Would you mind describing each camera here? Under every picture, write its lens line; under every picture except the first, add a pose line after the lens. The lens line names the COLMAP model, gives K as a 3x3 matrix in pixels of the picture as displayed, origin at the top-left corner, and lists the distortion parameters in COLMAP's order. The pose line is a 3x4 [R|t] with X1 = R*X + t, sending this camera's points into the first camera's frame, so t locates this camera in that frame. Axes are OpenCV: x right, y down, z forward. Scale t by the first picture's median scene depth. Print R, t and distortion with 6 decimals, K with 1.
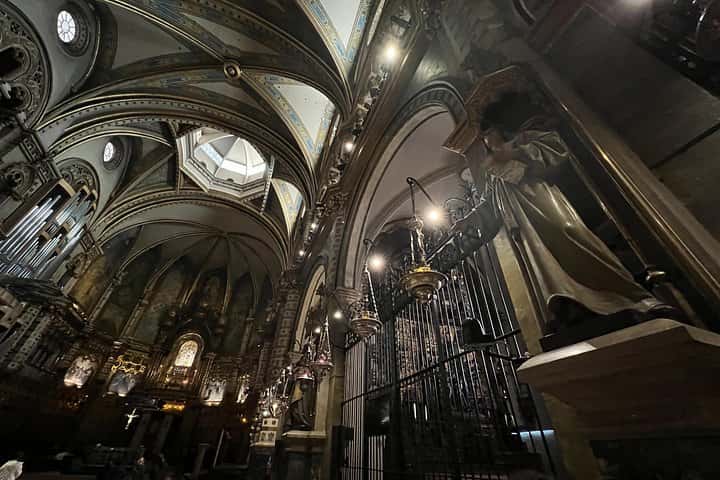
lens RADIAL K [[284.6, 0, 360.0], [0, 284.6, 240.0], [0, 0, 1]] dist [-0.007144, -0.000074]
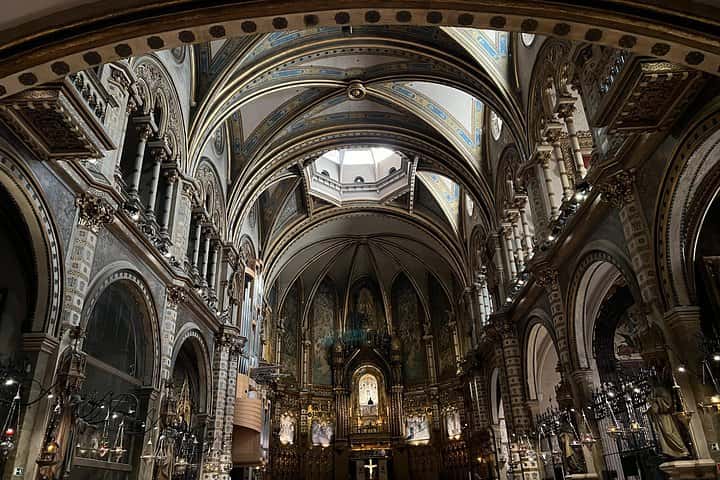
lens RADIAL K [[533.1, 0, 358.1], [0, 533.1, 242.3], [0, 0, 1]] dist [0.064514, -0.071344]
pose [[0.910108, -0.226170, -0.347204, 0.000246], [0.294680, 0.942346, 0.158581, -0.297359], [0.291320, -0.246640, 0.924284, -0.390912]]
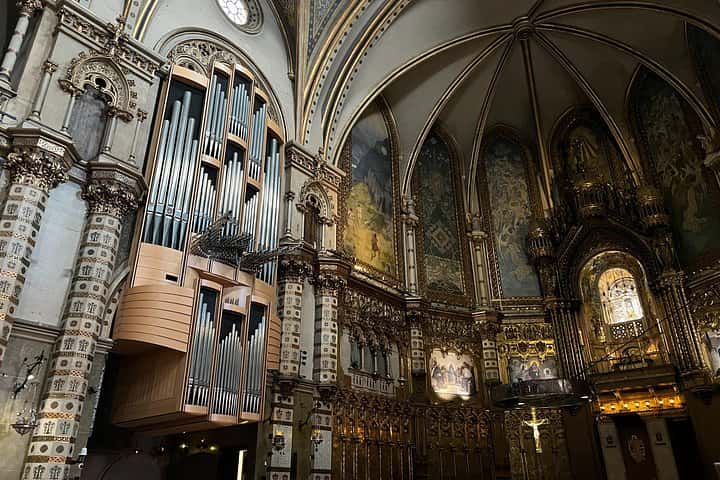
lens RADIAL K [[533.1, 0, 358.1], [0, 533.1, 242.3], [0, 0, 1]] dist [0.064514, -0.071344]
pose [[0.465936, -0.406797, -0.785761, -0.129470], [0.557233, 0.824725, -0.096544, 0.220517], [0.687310, -0.392868, 0.610950, 0.290014]]
